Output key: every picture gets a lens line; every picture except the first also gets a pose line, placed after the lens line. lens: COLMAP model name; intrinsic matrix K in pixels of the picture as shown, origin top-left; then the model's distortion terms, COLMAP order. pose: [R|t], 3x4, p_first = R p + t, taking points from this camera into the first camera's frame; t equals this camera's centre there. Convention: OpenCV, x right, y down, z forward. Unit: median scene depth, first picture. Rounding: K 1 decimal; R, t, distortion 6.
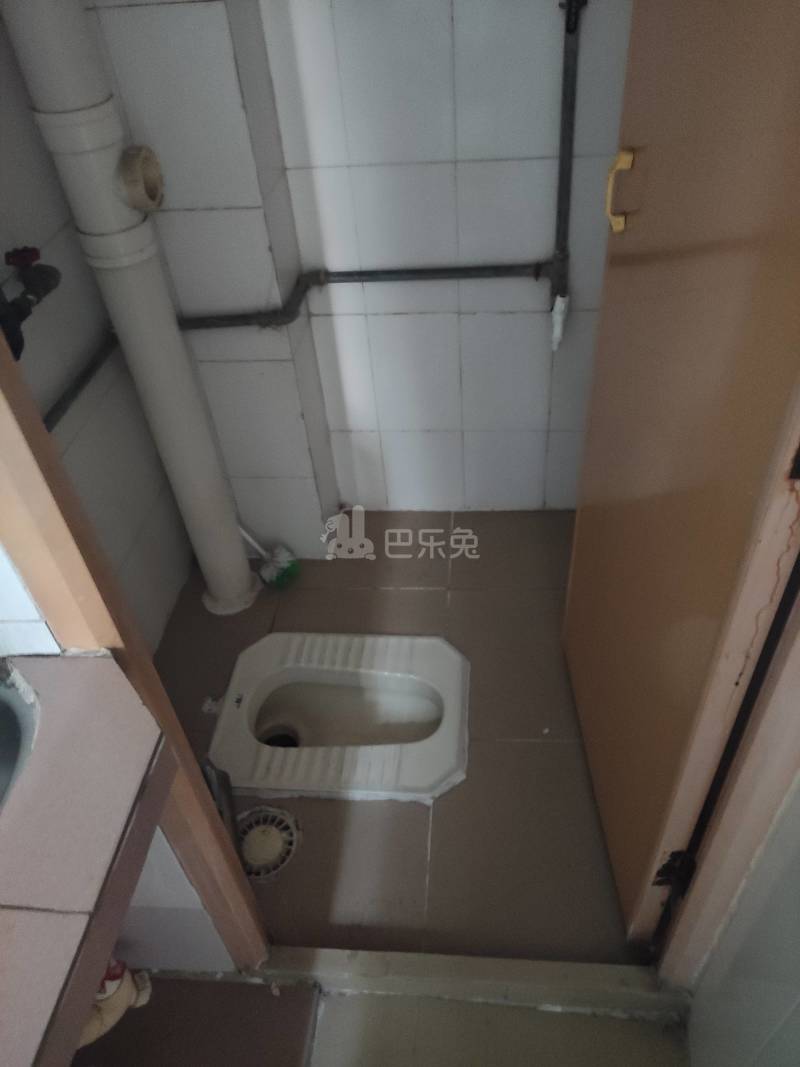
lens RADIAL K [[788.7, 0, 401.1], [0, 788.7, 539.0], [0, 0, 1]] dist [0.048751, -0.038390]
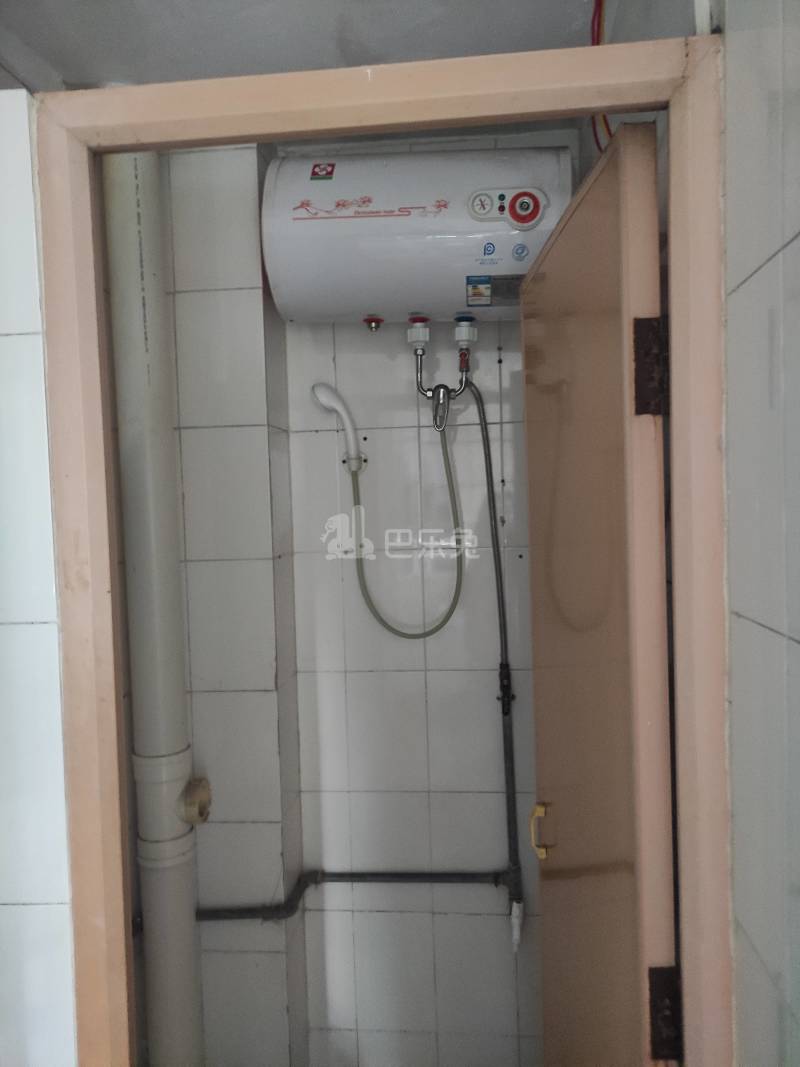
lens RADIAL K [[788.7, 0, 401.1], [0, 788.7, 539.0], [0, 0, 1]] dist [0.048751, -0.038390]
pose [[0.999127, 0.041377, 0.005783, -0.003343], [-0.027735, 0.760403, -0.648860, 0.063044], [-0.031245, 0.648133, 0.760886, -0.269012]]
